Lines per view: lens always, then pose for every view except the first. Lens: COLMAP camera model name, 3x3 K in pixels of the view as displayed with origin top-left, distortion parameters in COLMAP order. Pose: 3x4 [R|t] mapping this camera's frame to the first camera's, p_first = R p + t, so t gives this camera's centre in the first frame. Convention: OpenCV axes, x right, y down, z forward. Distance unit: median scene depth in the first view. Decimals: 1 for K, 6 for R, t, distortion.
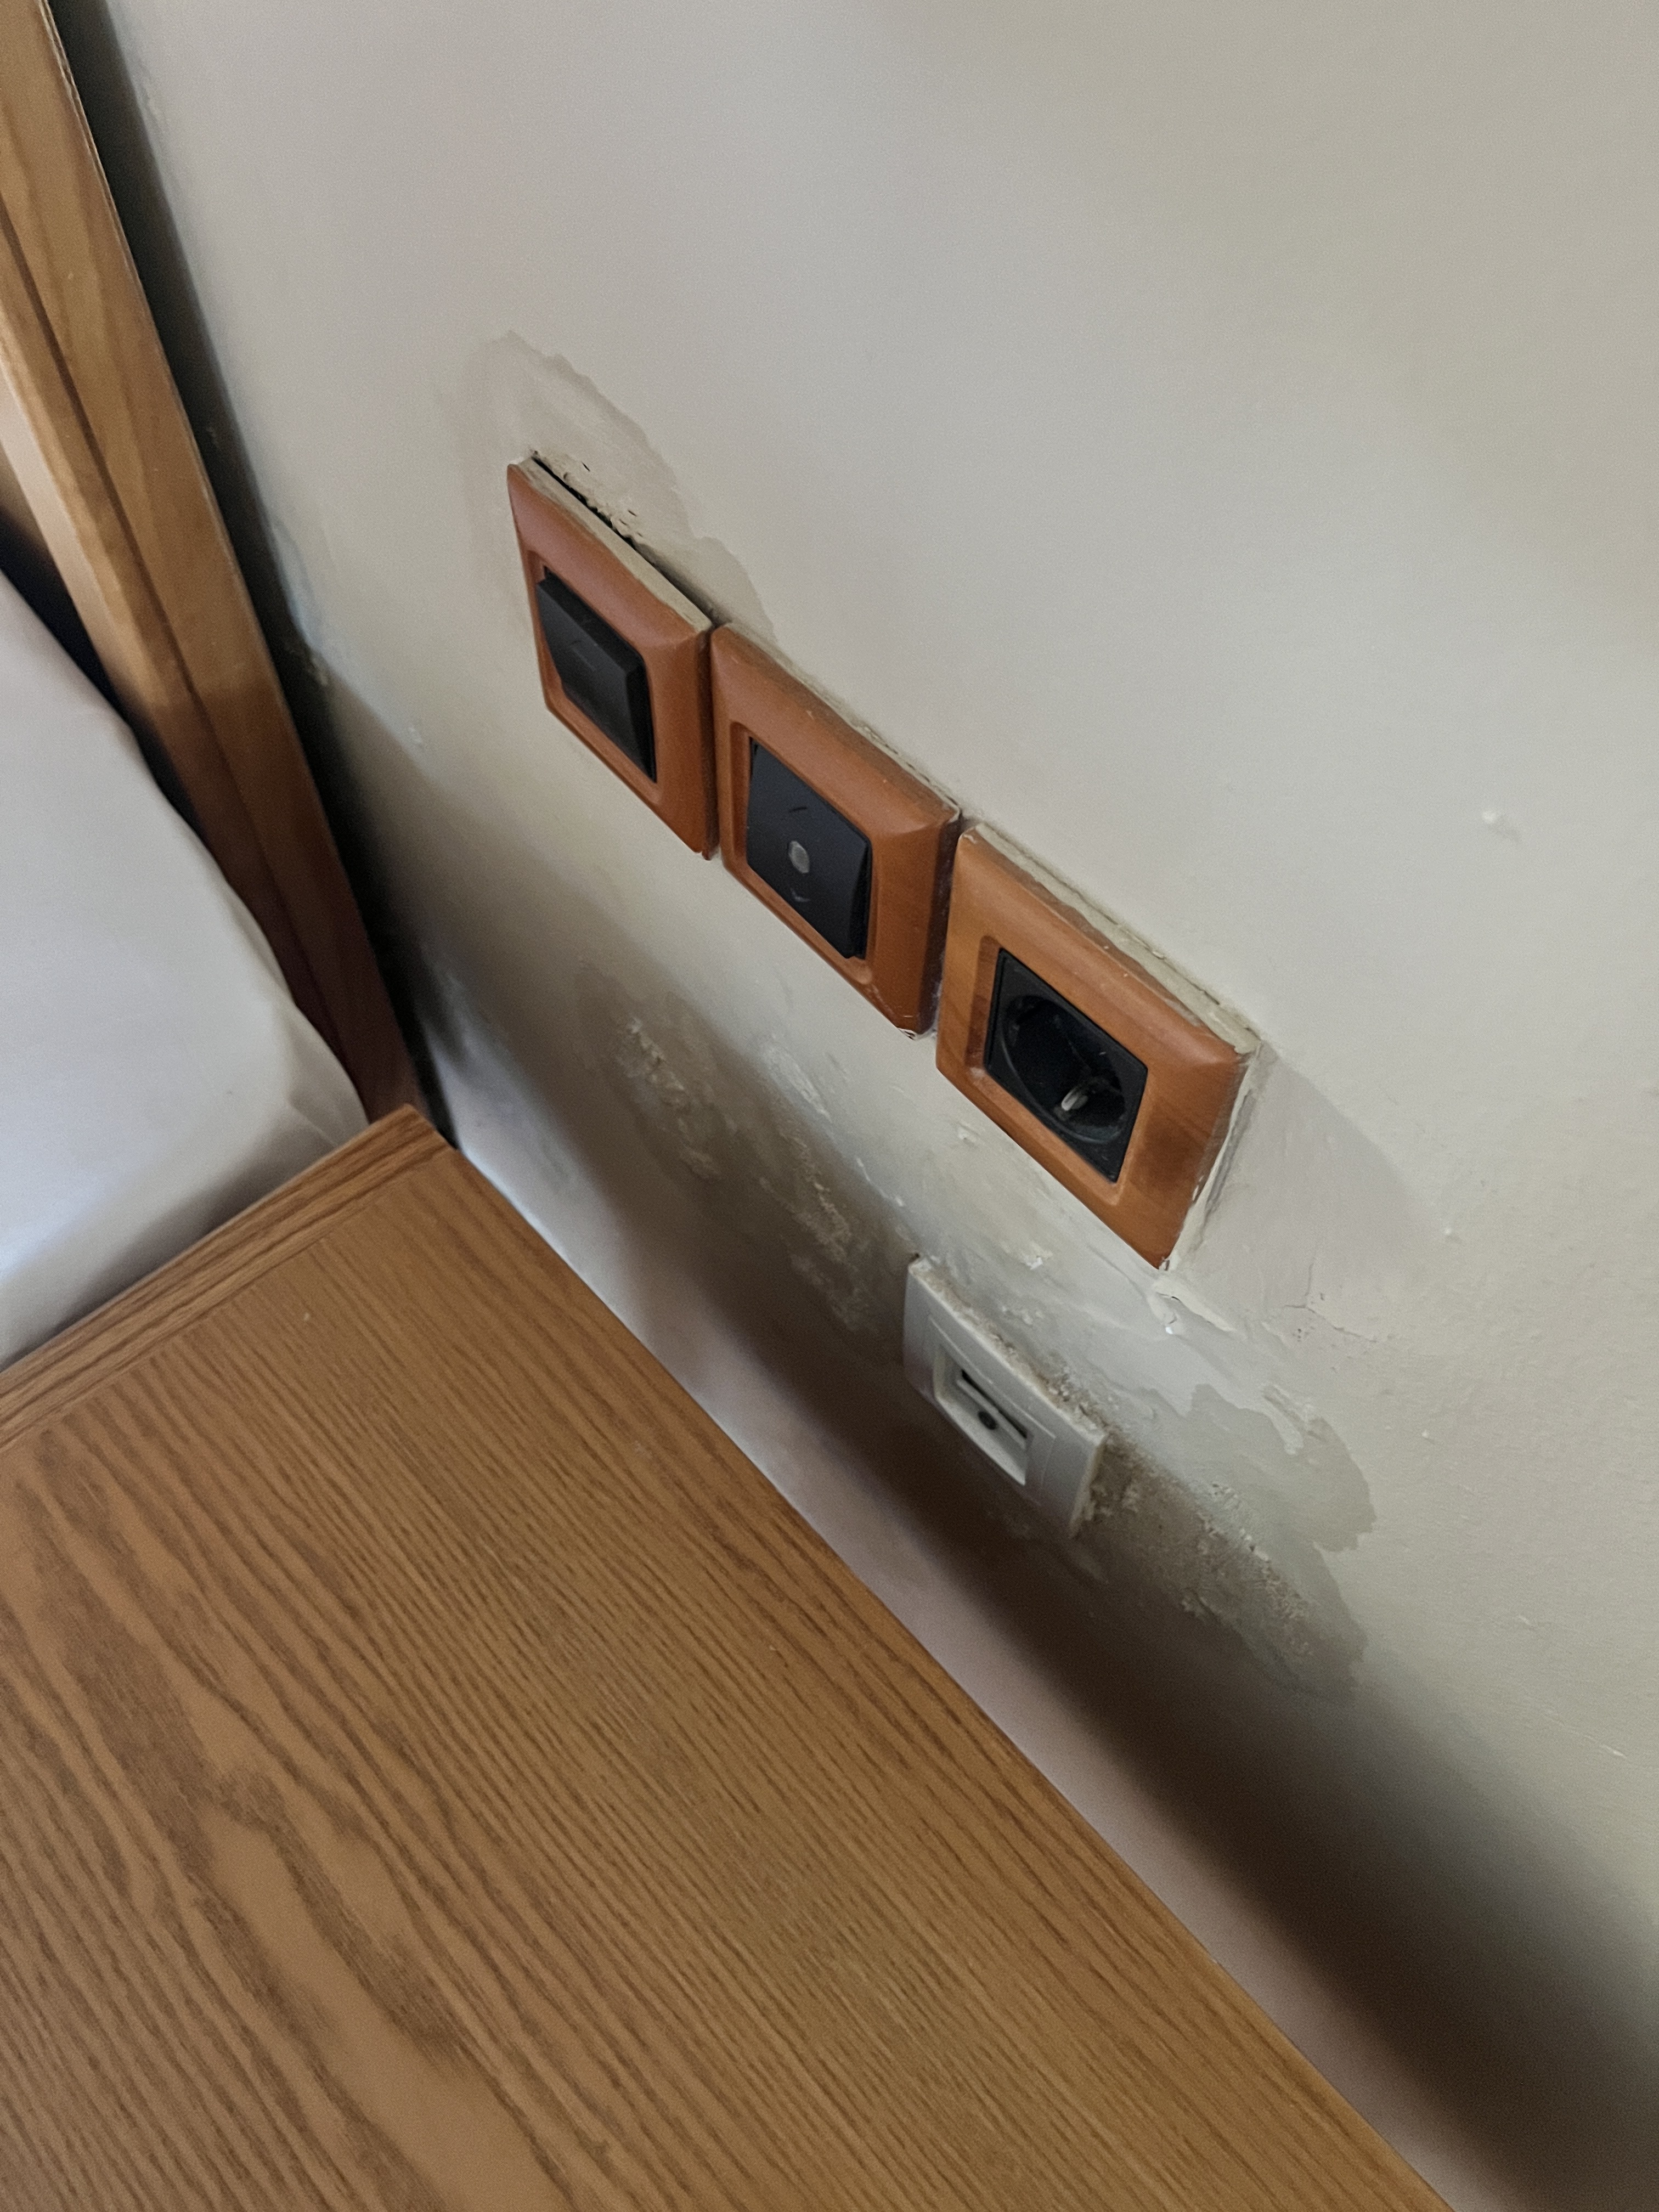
lens RADIAL K [[1686.4, 0, 825.6], [0, 1686.4, 1093.1], [0, 0, 1]] dist [0.037609, -0.046453]
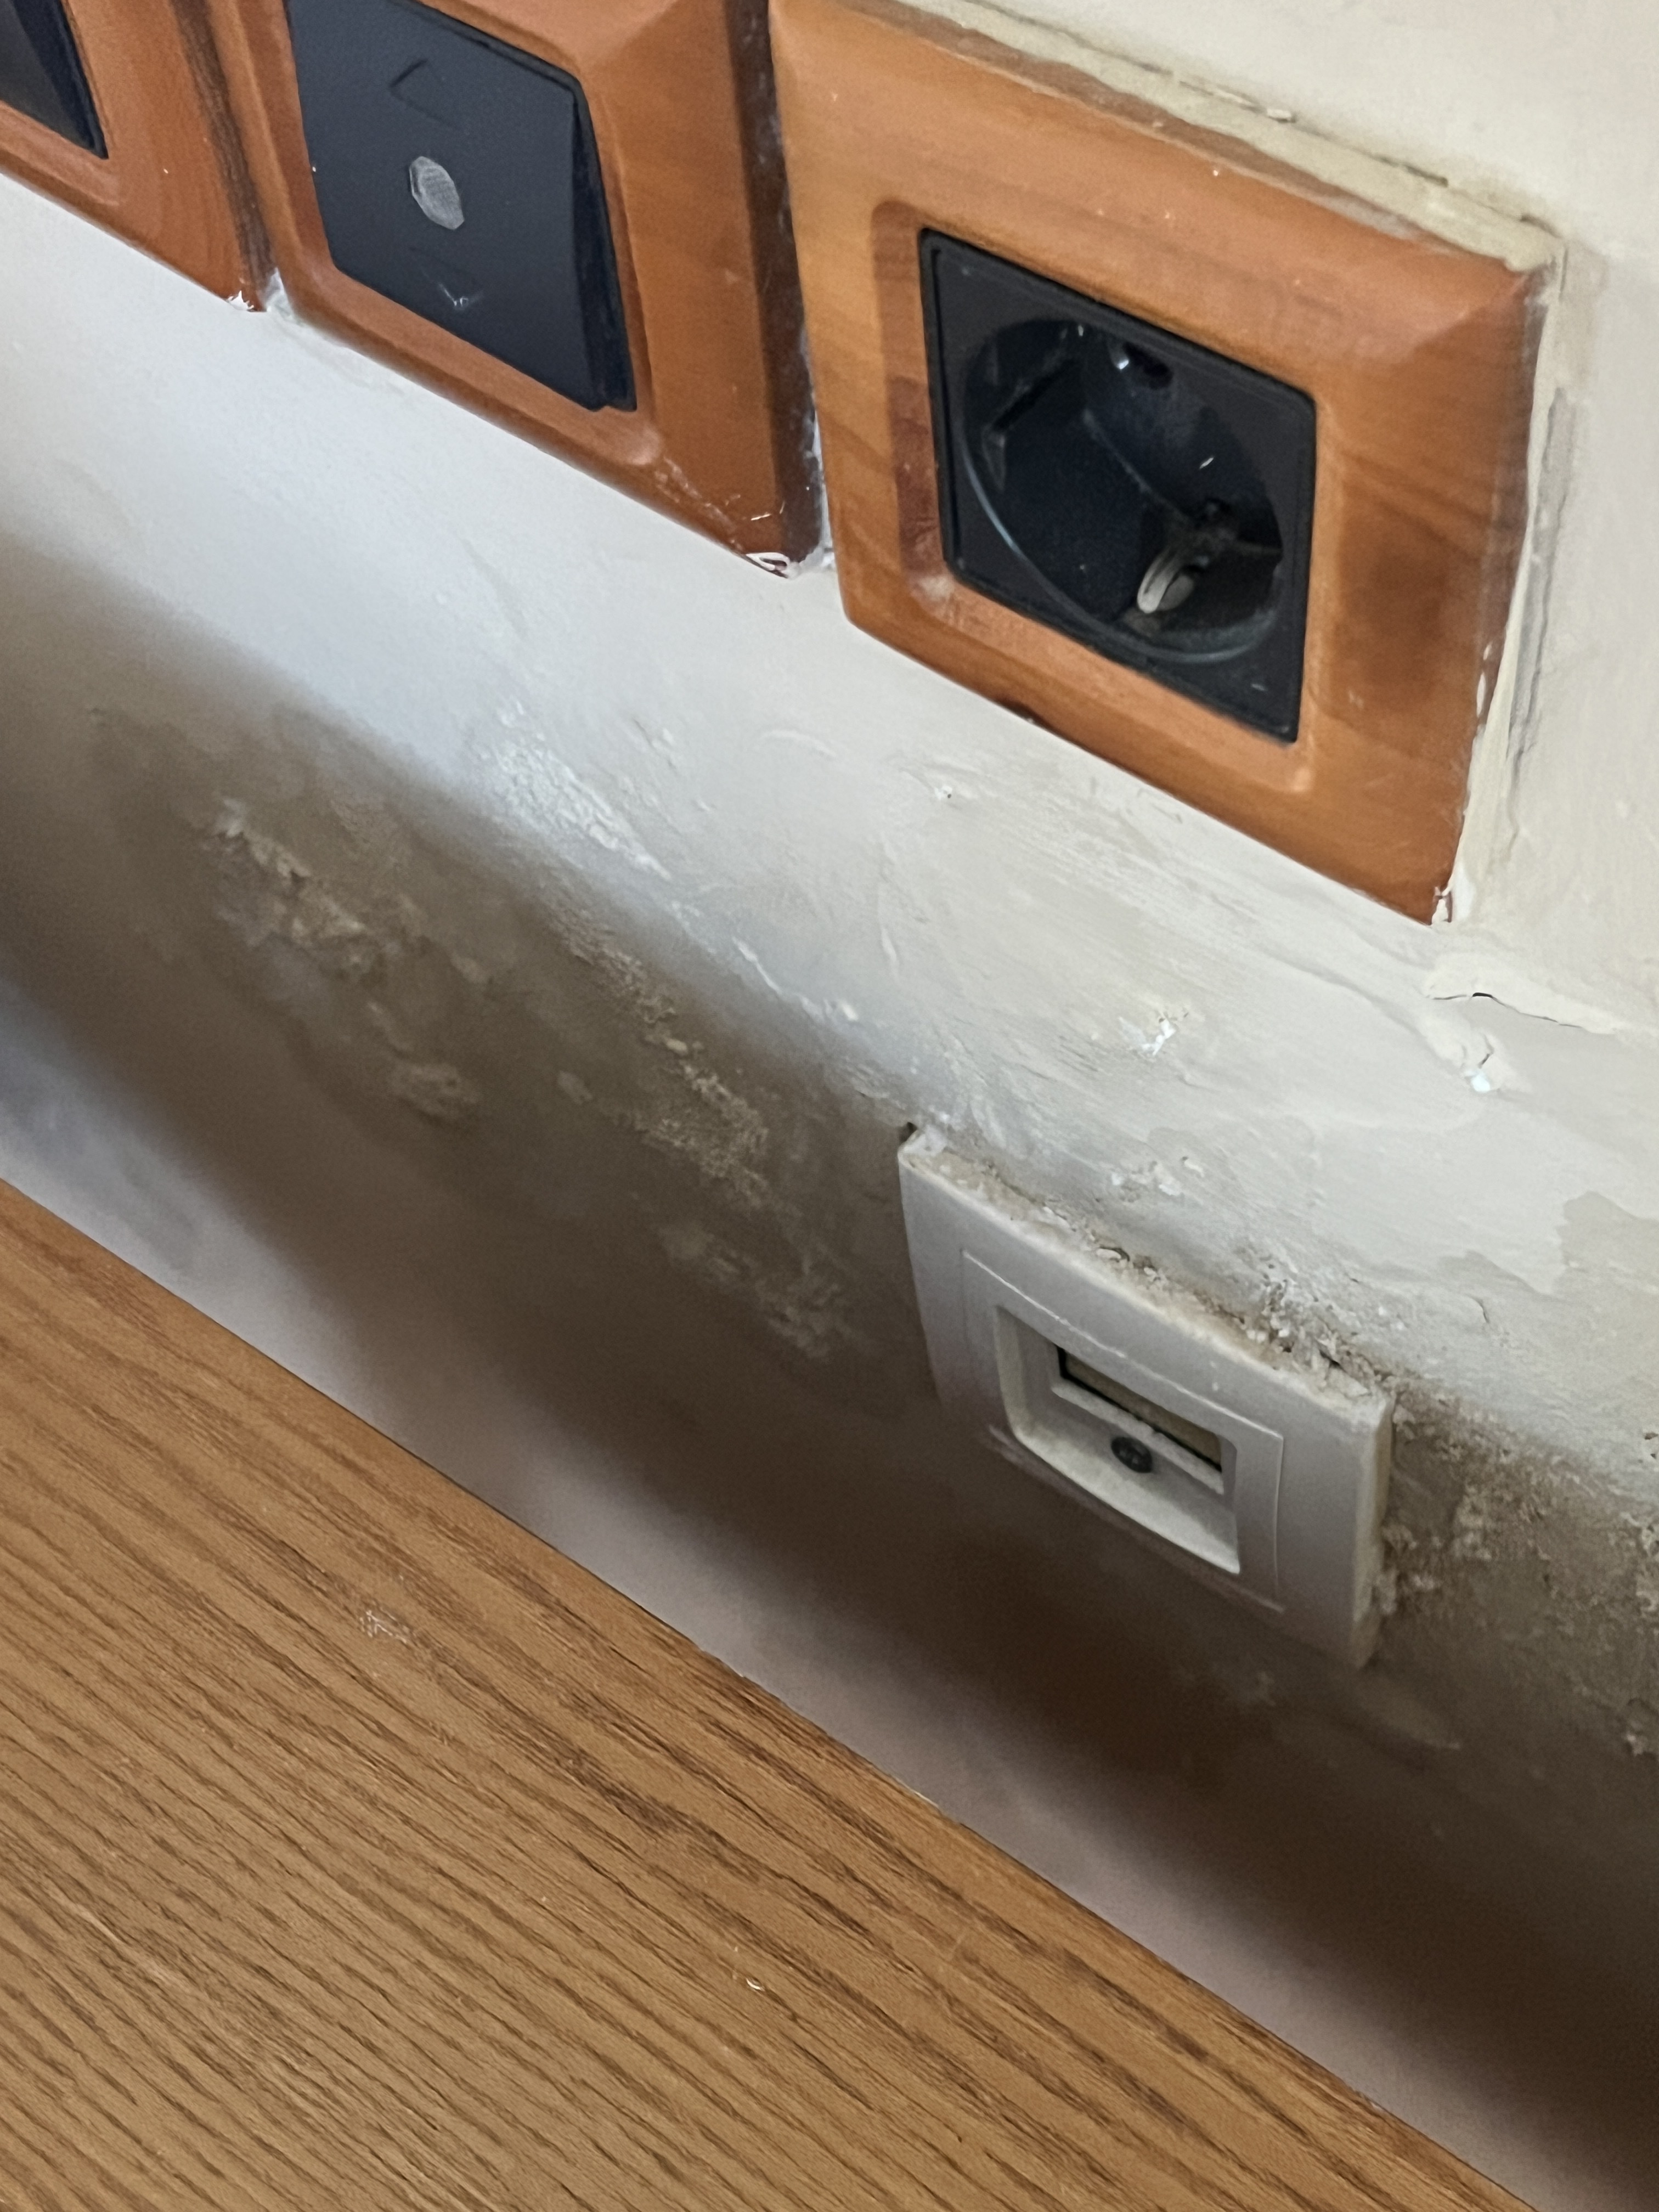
lens RADIAL K [[3167.4, 0, 840.0], [0, 3167.4, 1092.5], [0, 0, 1]] dist [0.033761, 0.000000]
pose [[0.977901, -0.206260, 0.034151, 0.009220], [0.206454, 0.978454, -0.002205, 0.099317], [-0.032961, 0.009207, 0.999414, 0.158712]]
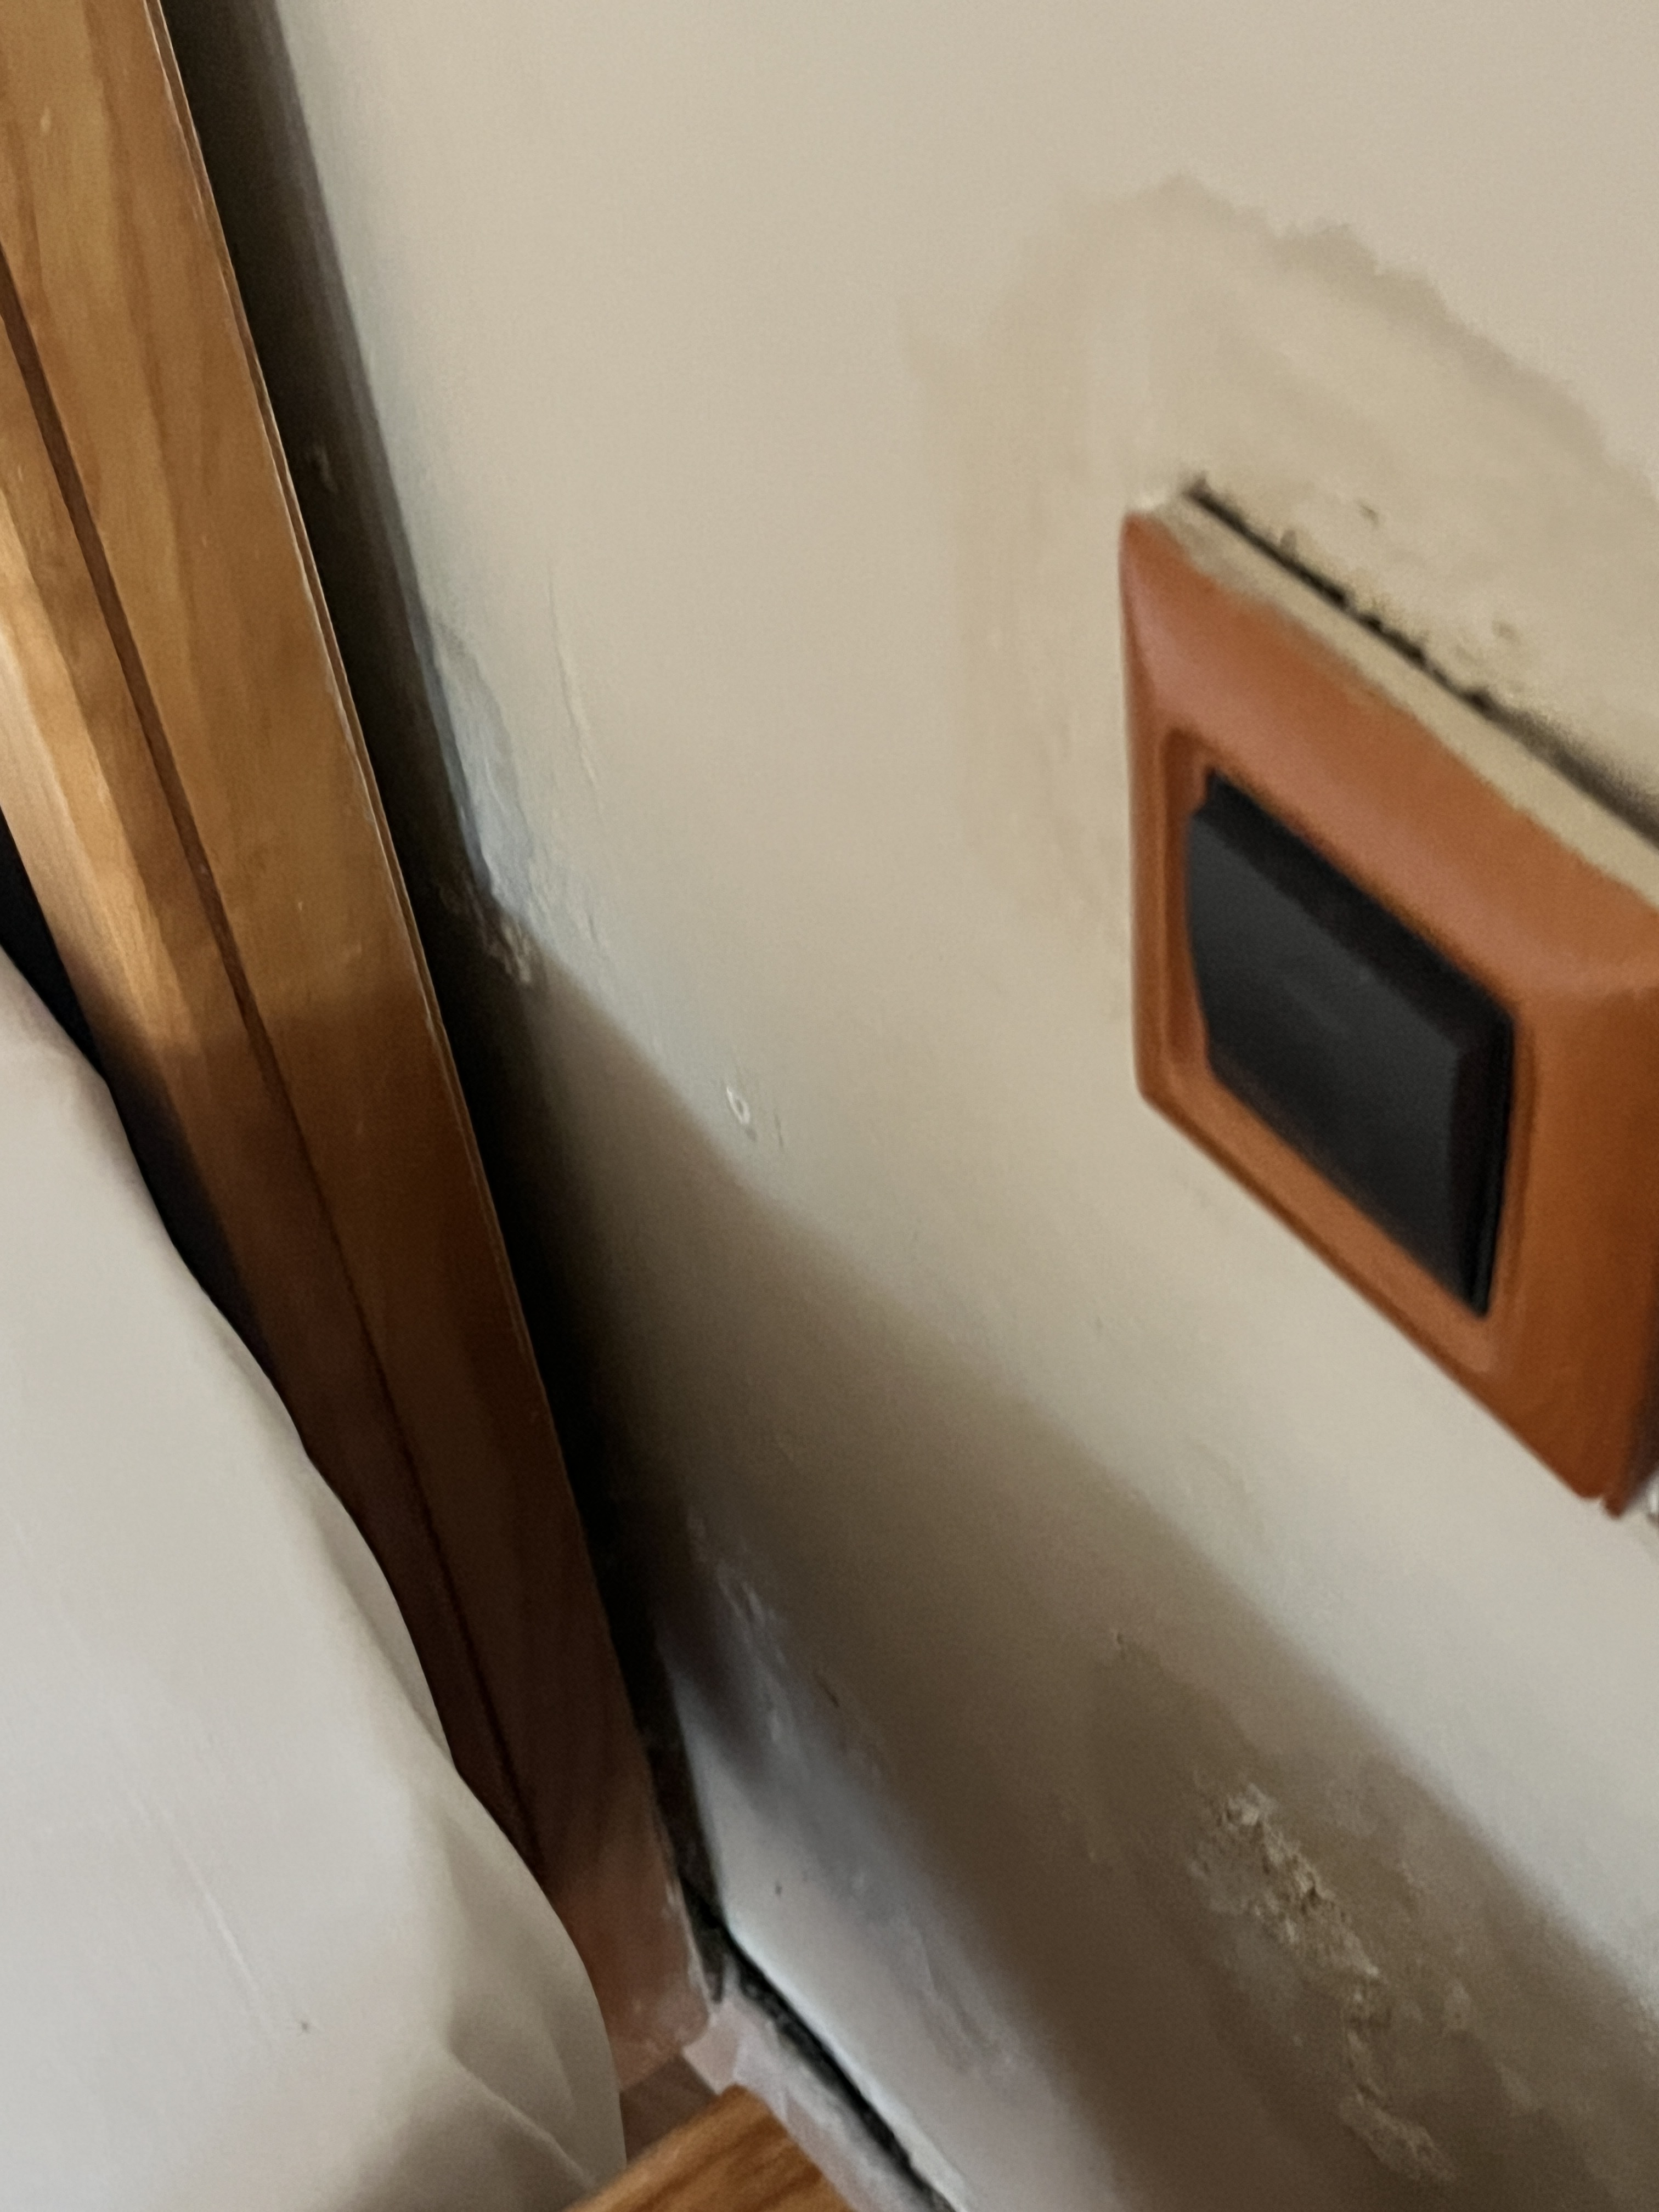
lens RADIAL K [[3167.4, 0, 834.1], [0, 3167.4, 1127.6], [0, 0, 1]] dist [0.033761, 0.000000]
pose [[0.989537, -0.003372, -0.144241, -0.141830], [-0.018194, 0.988830, -0.147931, -0.121063], [0.143129, 0.149008, 0.978423, 0.297817]]
